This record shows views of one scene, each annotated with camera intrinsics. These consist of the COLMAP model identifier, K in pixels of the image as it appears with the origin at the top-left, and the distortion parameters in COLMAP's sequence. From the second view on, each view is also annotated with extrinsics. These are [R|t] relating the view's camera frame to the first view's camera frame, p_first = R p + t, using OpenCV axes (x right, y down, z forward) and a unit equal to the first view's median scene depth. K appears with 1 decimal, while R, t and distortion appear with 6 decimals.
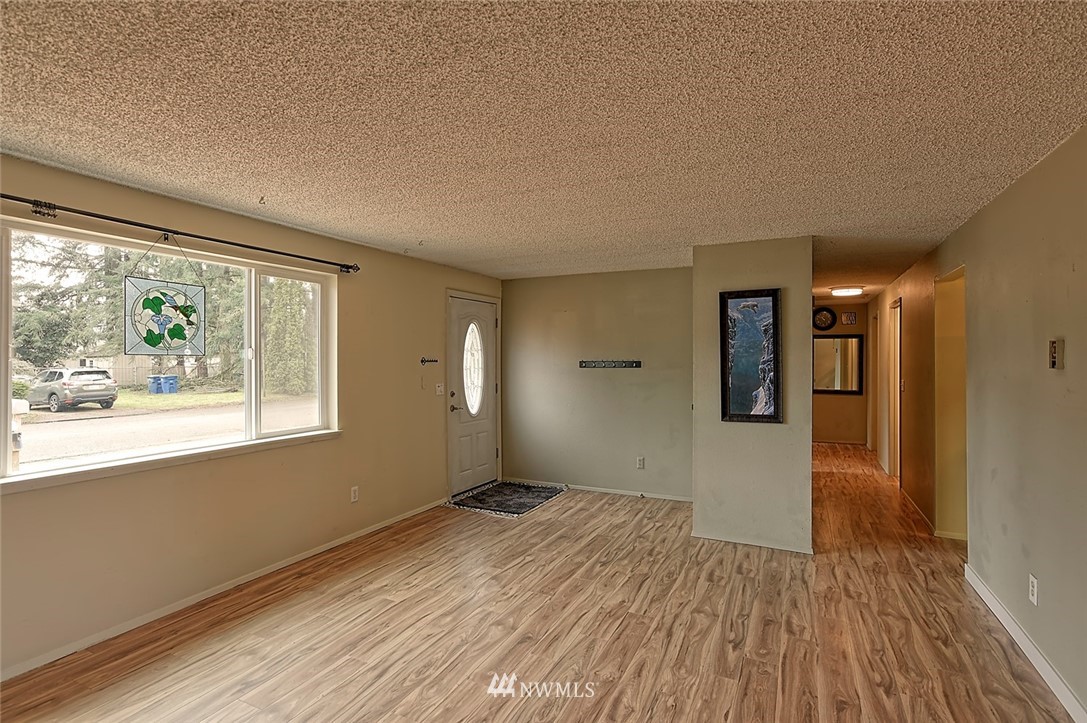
lens RADIAL K [[524.8, 0, 536.4], [0, 524.8, 359.2], [0, 0, 1]] dist [-0.013337, 0.012124]
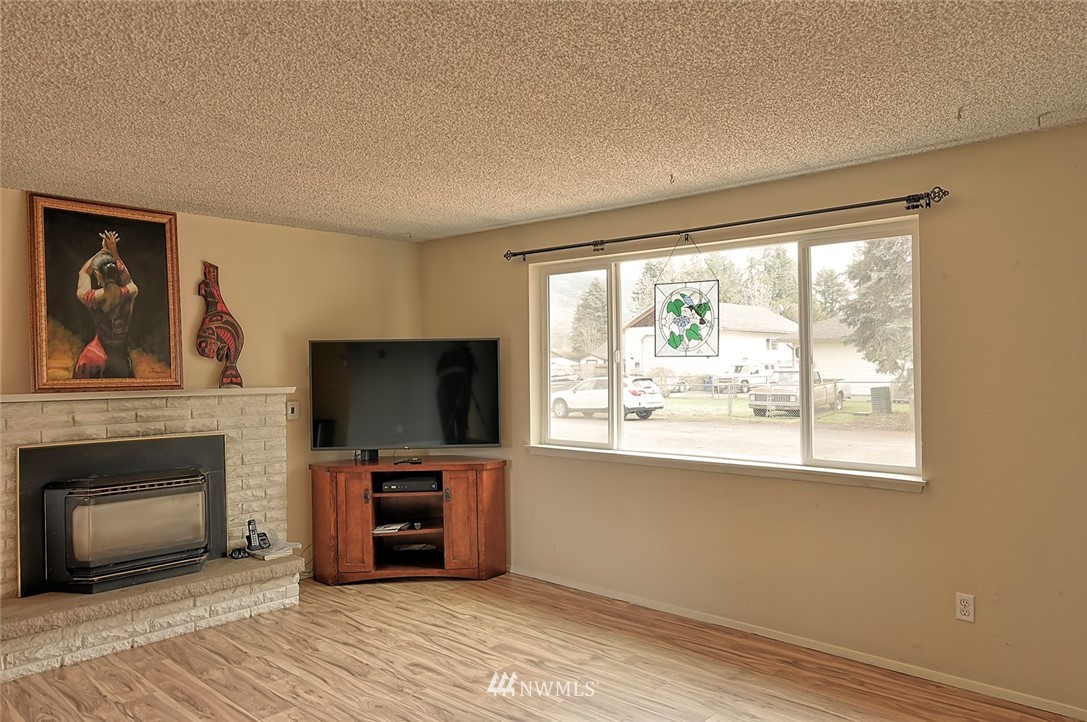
lens RADIAL K [[758.1, 0, 564.5], [0, 758.1, 355.4], [0, 0, 1]] dist [-0.001435, 0.024085]
pose [[-0.261122, -0.005917, -0.965288, 0.651650], [0.007216, 0.999941, -0.008082, 0.000569], [0.965279, -0.009076, -0.261064, 1.006415]]
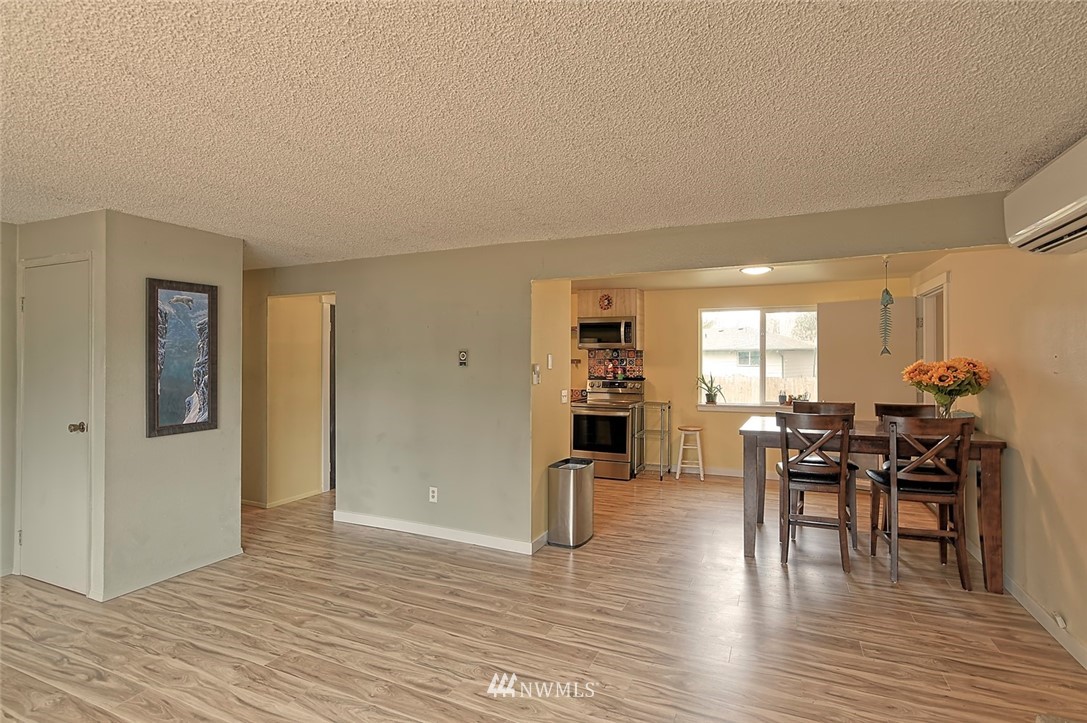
lens RADIAL K [[524.8, 0, 552.0], [0, 524.8, 362.5], [0, 0, 1]] dist [-0.013337, 0.012124]
pose [[-0.044580, -0.001946, 0.999004, -0.556664], [0.001513, 0.999997, 0.002015, 0.001763], [-0.999005, 0.001602, -0.044577, 0.481911]]
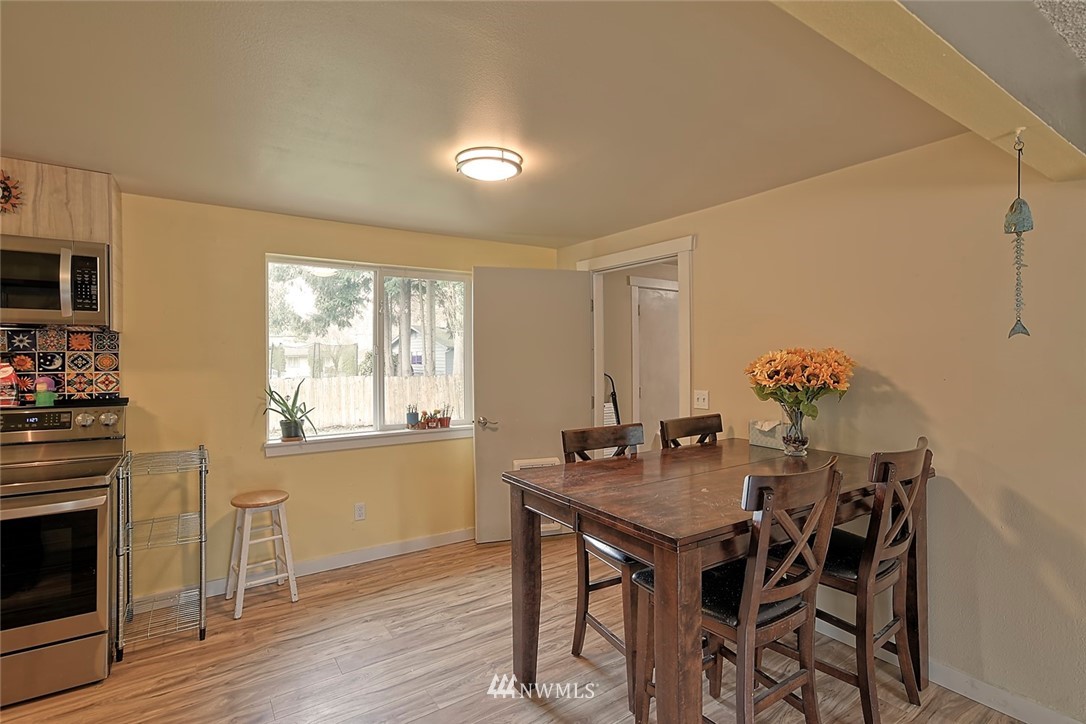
lens RADIAL K [[524.3, 0, 532.3], [0, 524.3, 357.3], [0, 0, 1]] dist [-0.013337, 0.012124]
pose [[-0.872894, 0.007238, 0.487855, 0.448932], [0.009070, 0.999958, 0.001394, 0.004473], [-0.487825, 0.005641, -0.872923, 0.451914]]
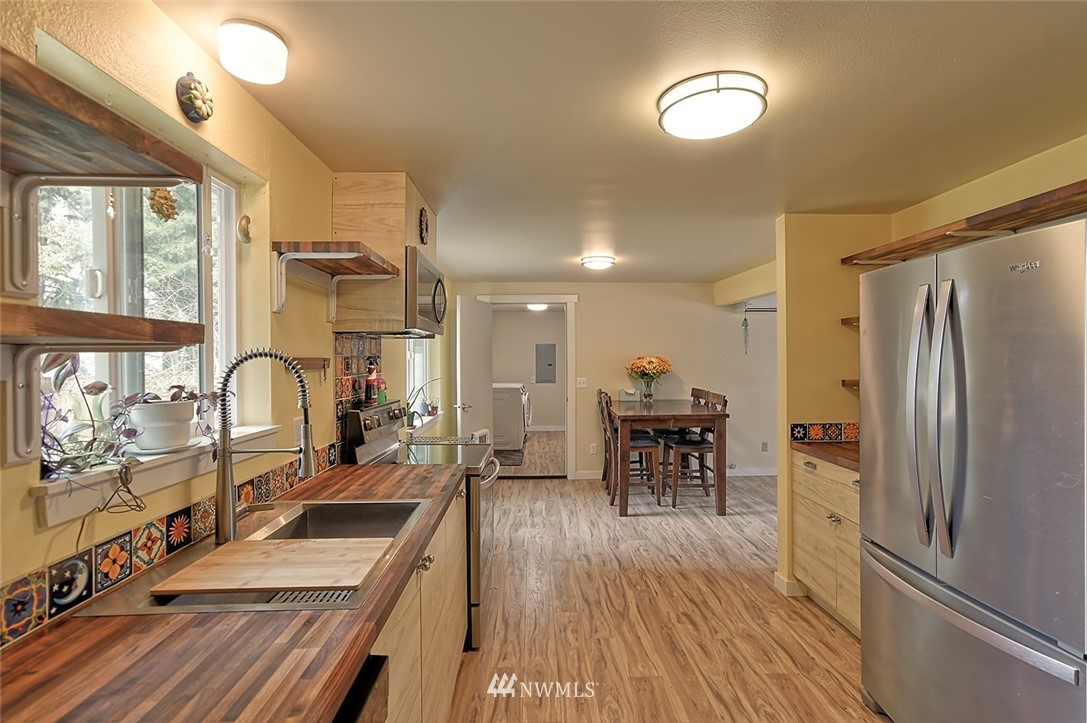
lens RADIAL K [[524.8, 0, 546.0], [0, 524.8, 364.3], [0, 0, 1]] dist [-0.013337, 0.012124]
pose [[-0.883086, 0.014638, -0.468983, 1.620770], [0.010370, 0.999878, 0.011682, -0.003104], [0.469097, 0.005453, -0.883130, 1.031511]]
